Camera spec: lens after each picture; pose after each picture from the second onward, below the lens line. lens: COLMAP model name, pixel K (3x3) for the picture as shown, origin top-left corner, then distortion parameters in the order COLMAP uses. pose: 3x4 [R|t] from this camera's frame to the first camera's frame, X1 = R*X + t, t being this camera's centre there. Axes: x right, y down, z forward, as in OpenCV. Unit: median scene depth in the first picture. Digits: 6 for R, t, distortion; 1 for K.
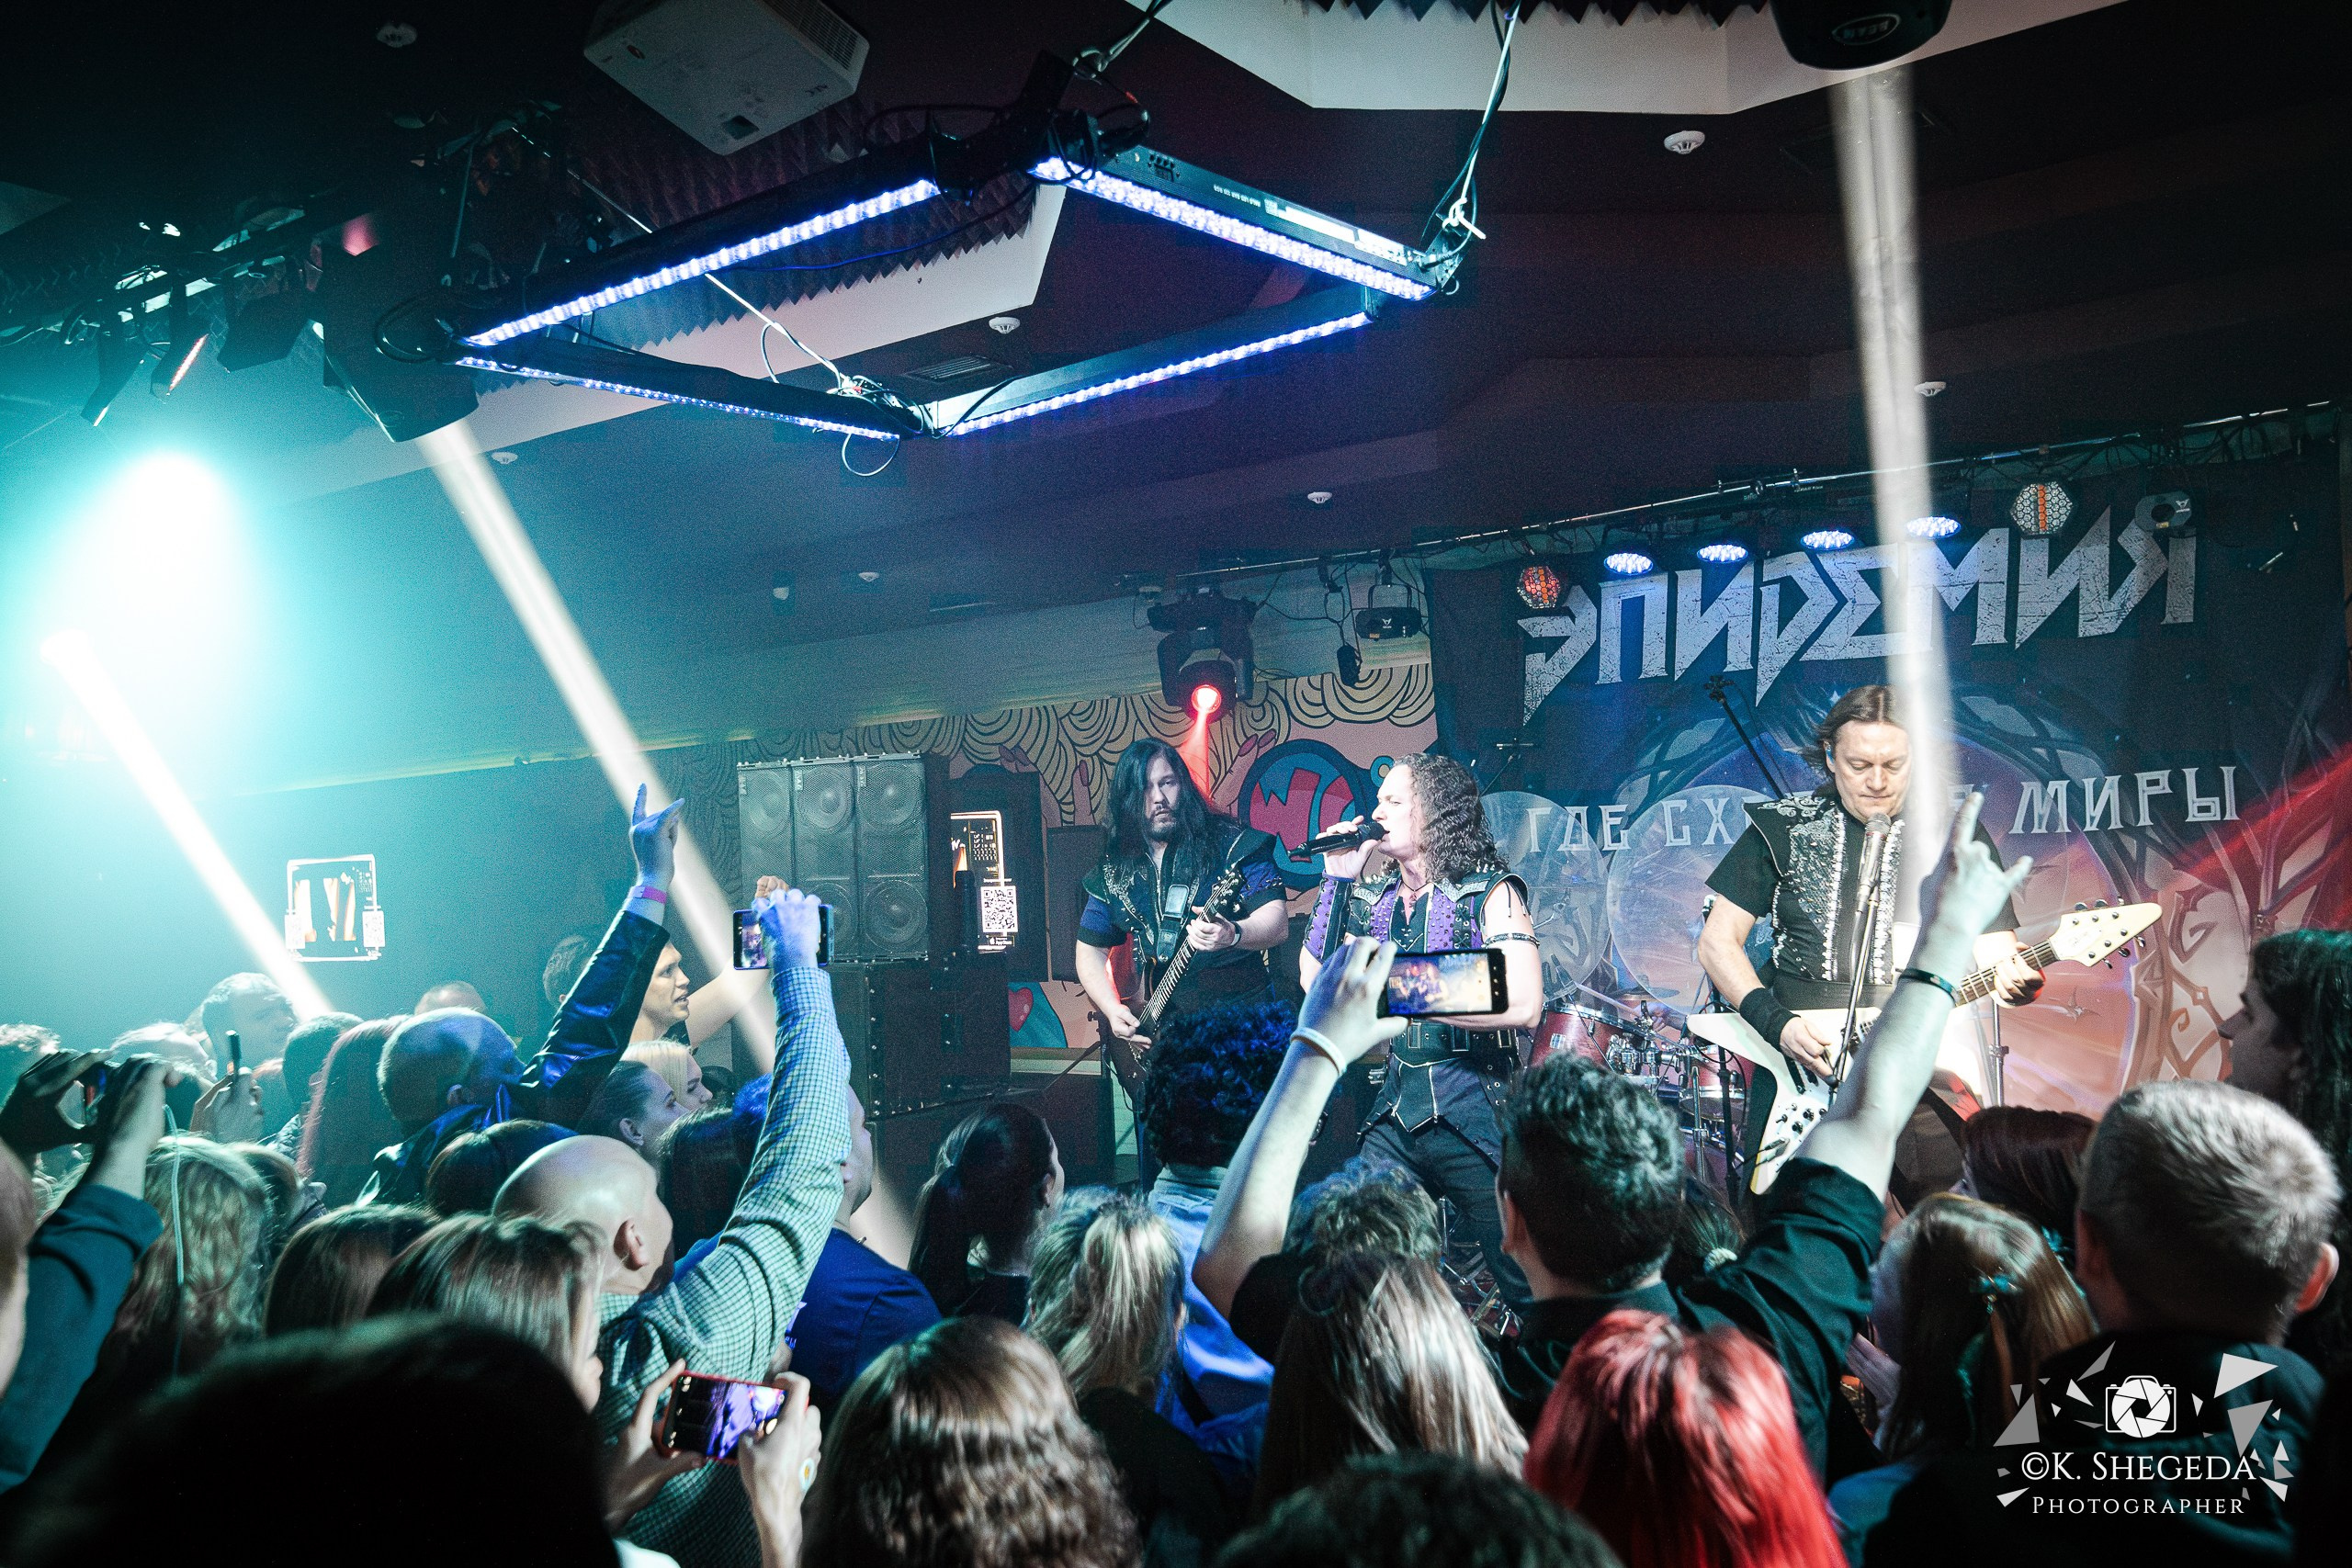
lens RADIAL K [[1905.0, 0, 1174.7], [0, 1905.0, 799.2], [0, 0, 1]] dist [0.041315, -0.001978]
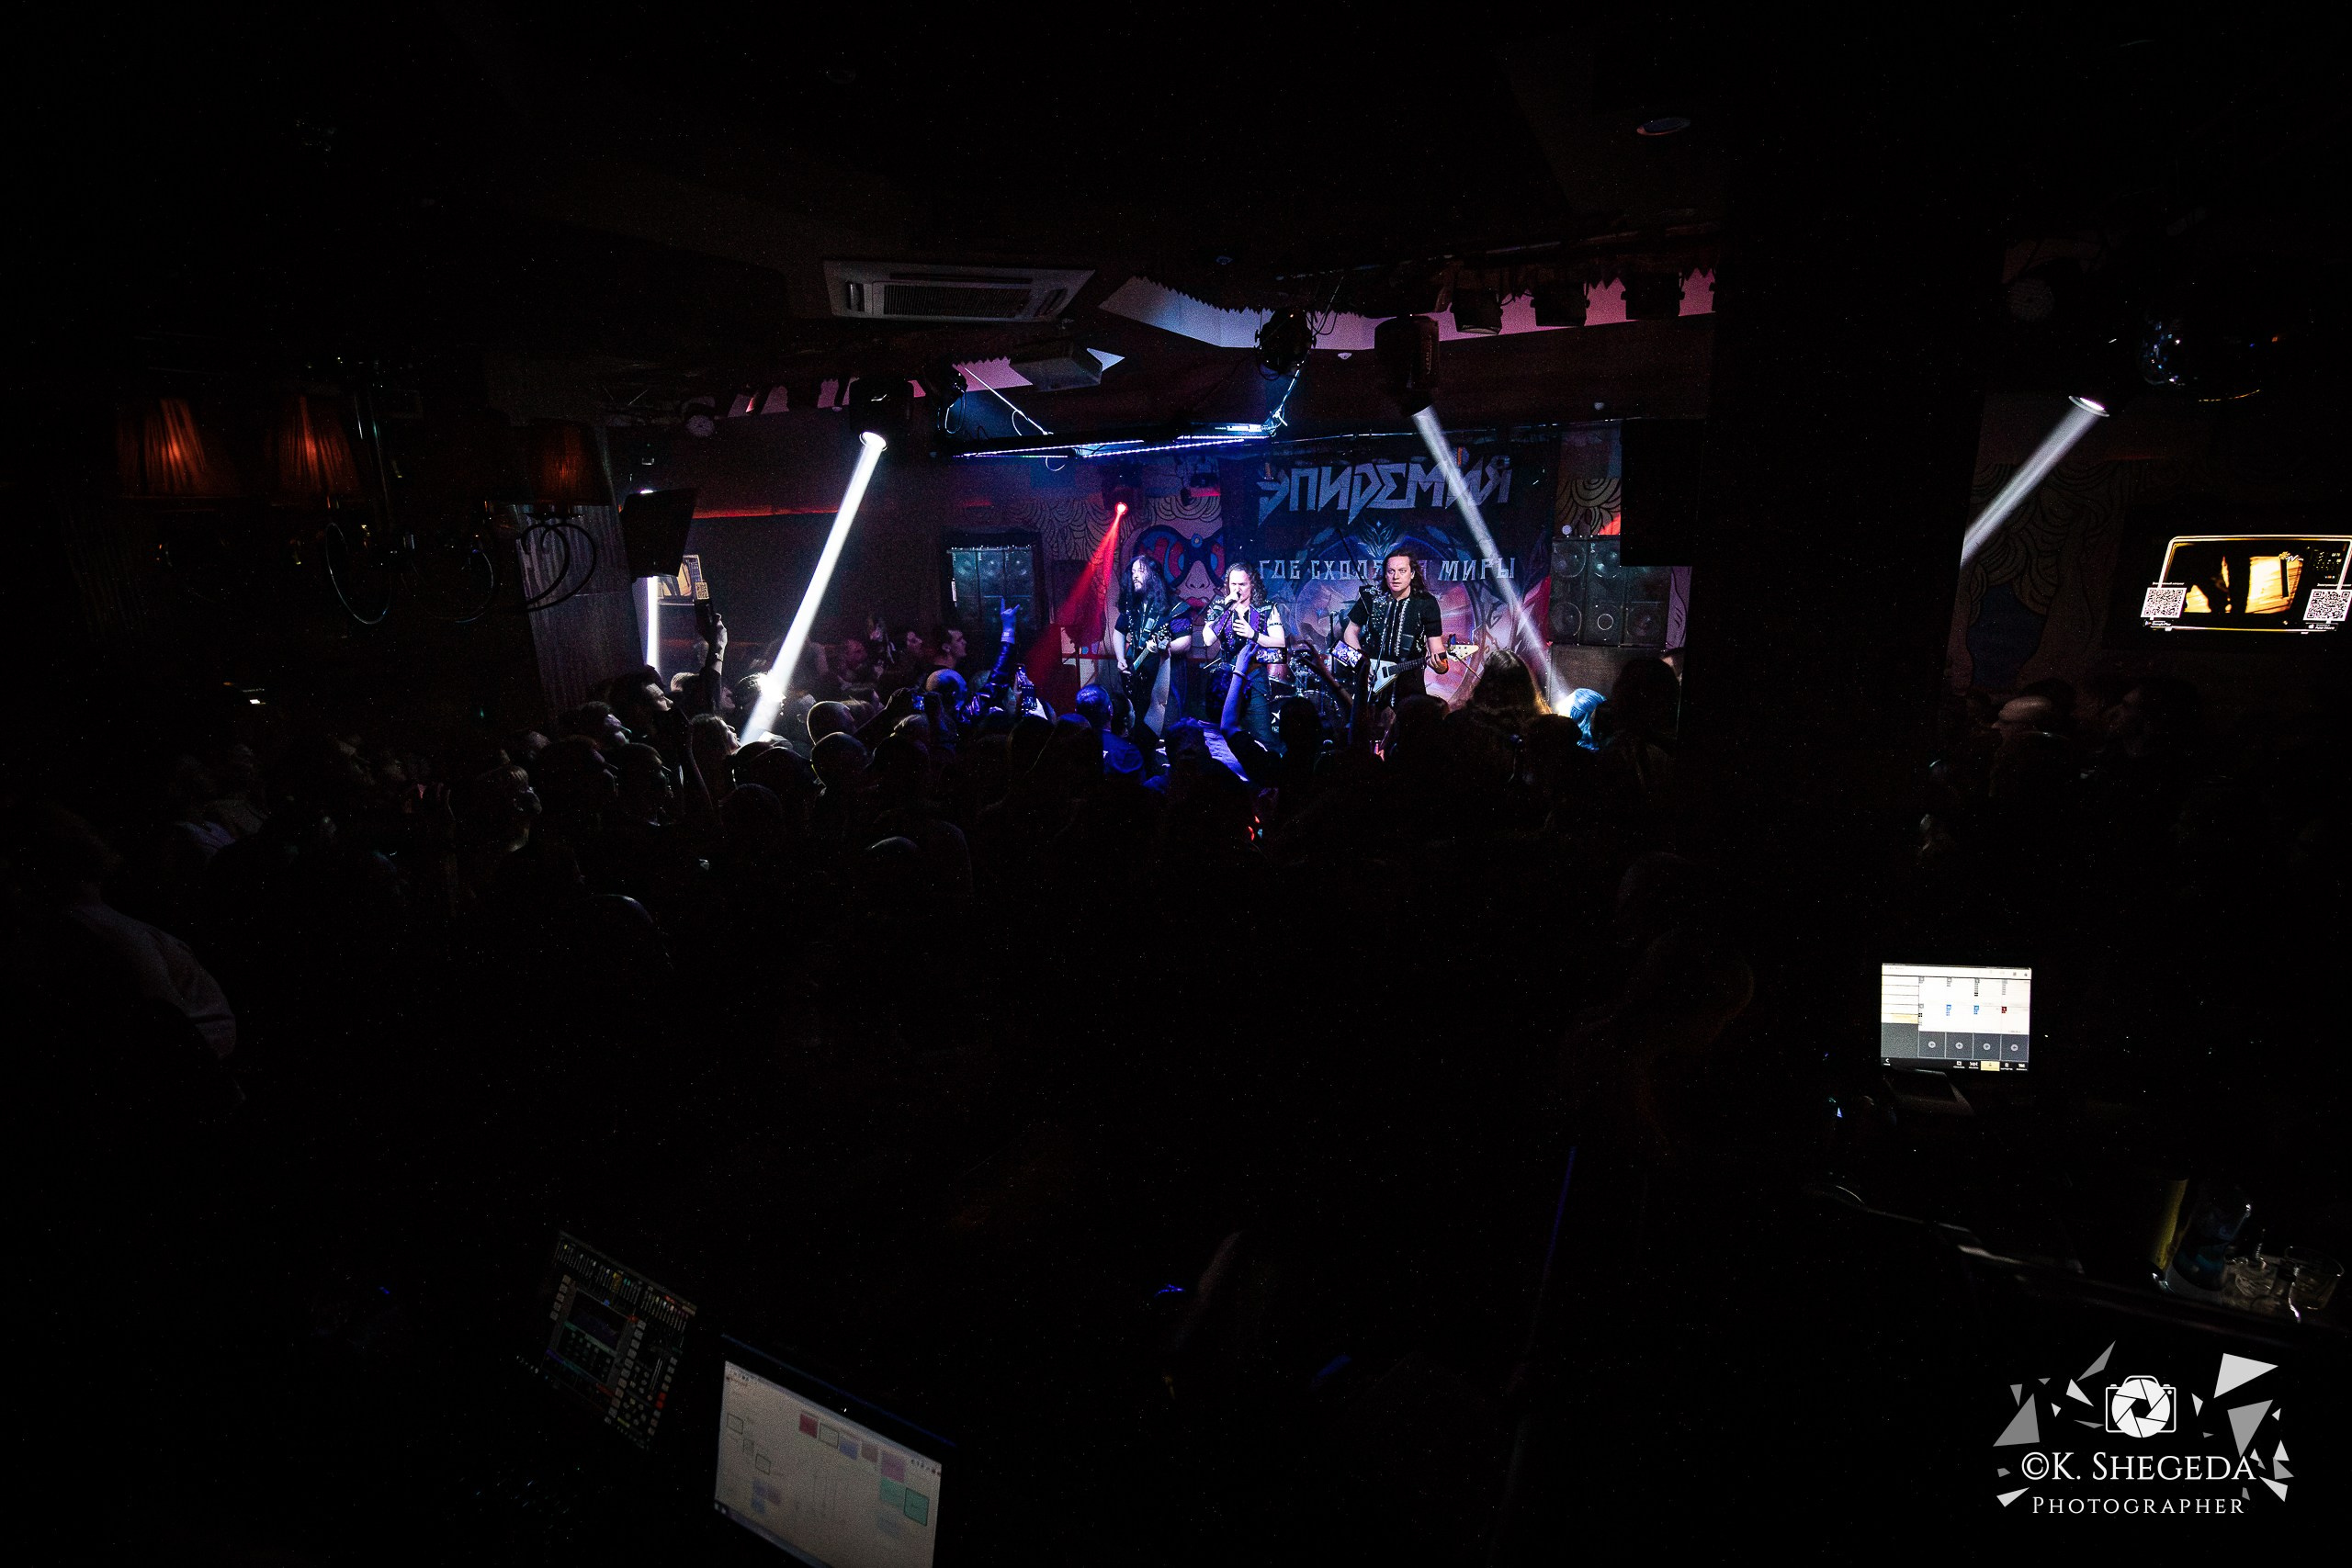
lens RADIAL K [[1018.5, 0, 1166.9], [0, 1018.5, 788.5], [0, 0, 1]] dist [-0.002993, -0.009154]
pose [[0.989638, -0.022936, 0.141743, -0.139763], [-0.018457, 0.958650, 0.283987, -0.094251], [-0.142396, -0.283661, 0.948293, -0.359326]]
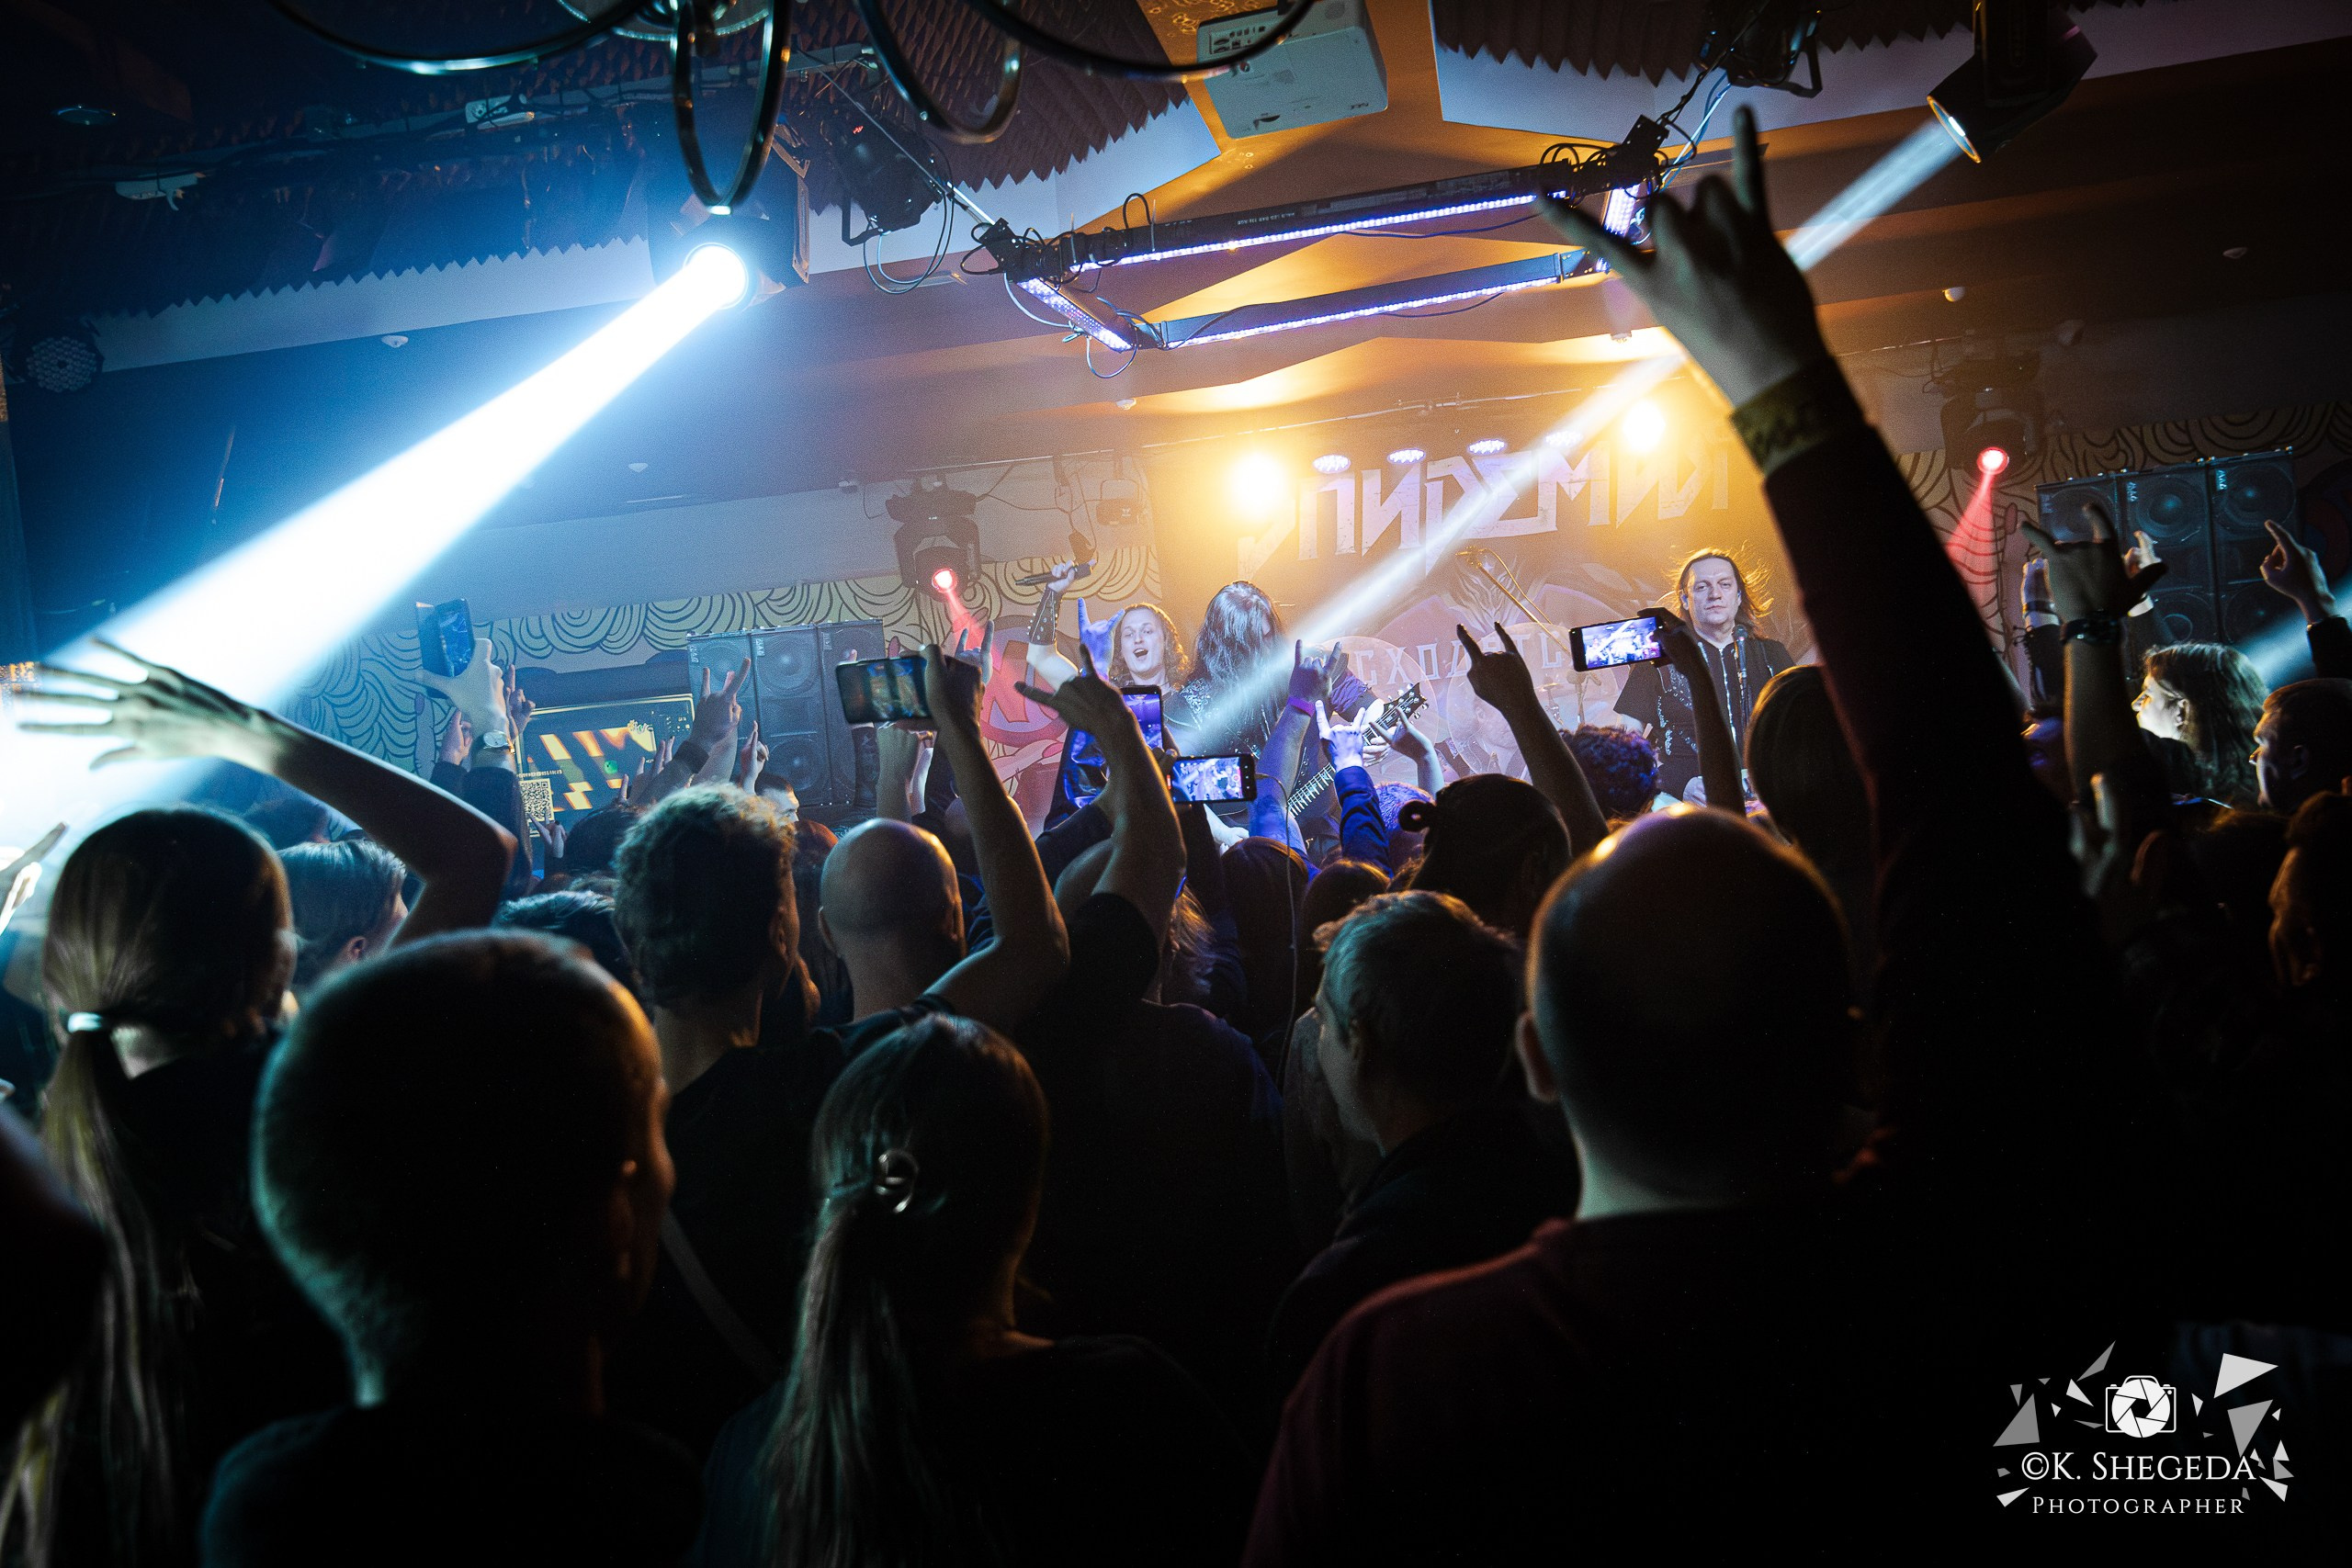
lens RADIAL K [[1905.0, 0, 1174.7], [0, 1905.0, 799.2], [0, 0, 1]] dist [0.041315, -0.001978]
pose [[0.902687, -0.062567, 0.425725, -0.424641], [0.043826, 0.997596, 0.053688, 0.027226], [-0.428060, -0.029805, 0.903259, -0.109686]]
